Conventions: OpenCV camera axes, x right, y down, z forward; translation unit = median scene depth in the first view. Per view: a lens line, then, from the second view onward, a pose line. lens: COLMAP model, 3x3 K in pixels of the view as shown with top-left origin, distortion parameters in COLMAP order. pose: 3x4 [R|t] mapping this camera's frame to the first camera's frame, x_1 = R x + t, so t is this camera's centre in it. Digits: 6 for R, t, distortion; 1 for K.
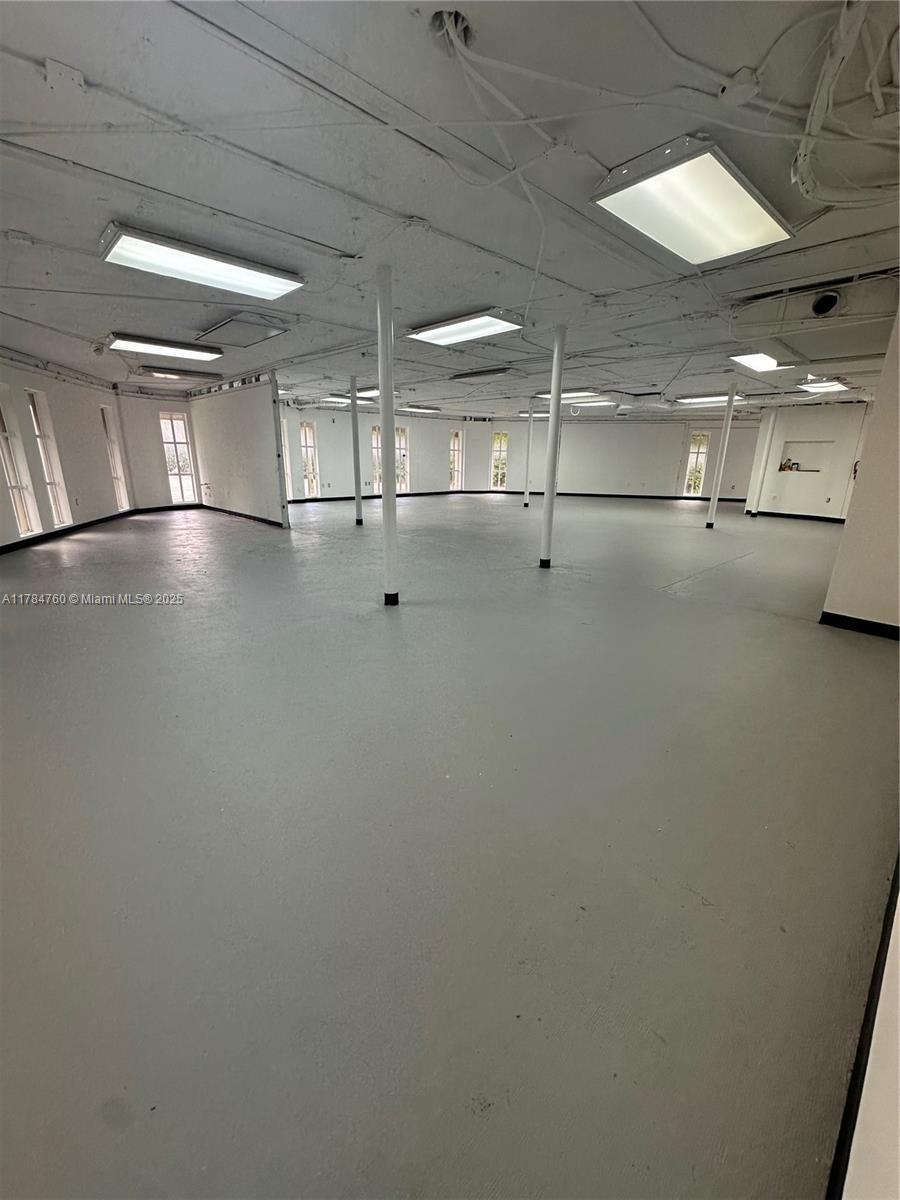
lens RADIAL K [[478.0, 0, 452.5], [0, 478.0, 597.7], [0, 0, 1]] dist [-0.002287, 0.000203]
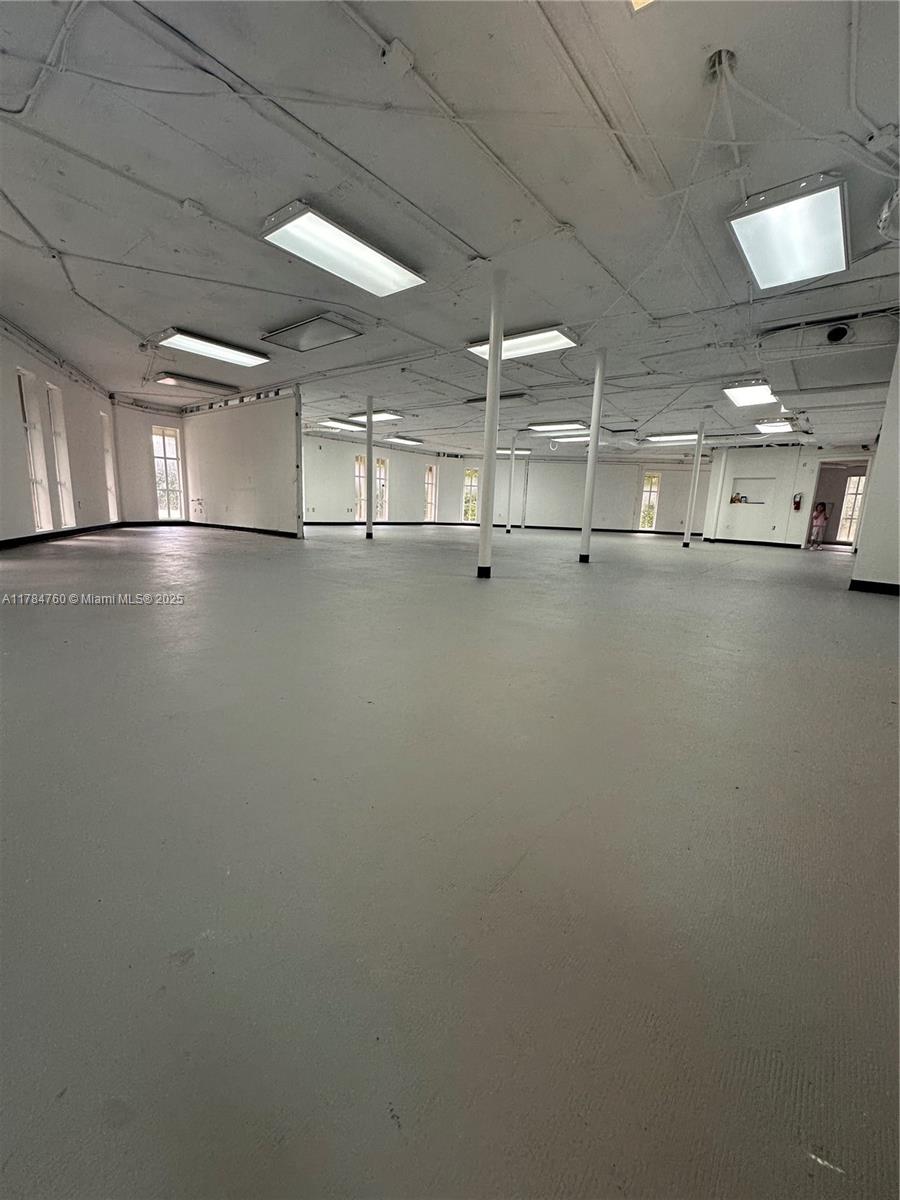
lens RADIAL K [[478.0, 0, 447.9], [0, 478.0, 601.6], [0, 0, 1]] dist [-0.002287, 0.000203]
pose [[0.990794, -0.000372, 0.135374, -0.150358], [0.013006, 0.995632, -0.092449, 0.070301], [-0.134749, 0.093358, 0.986472, -0.014518]]
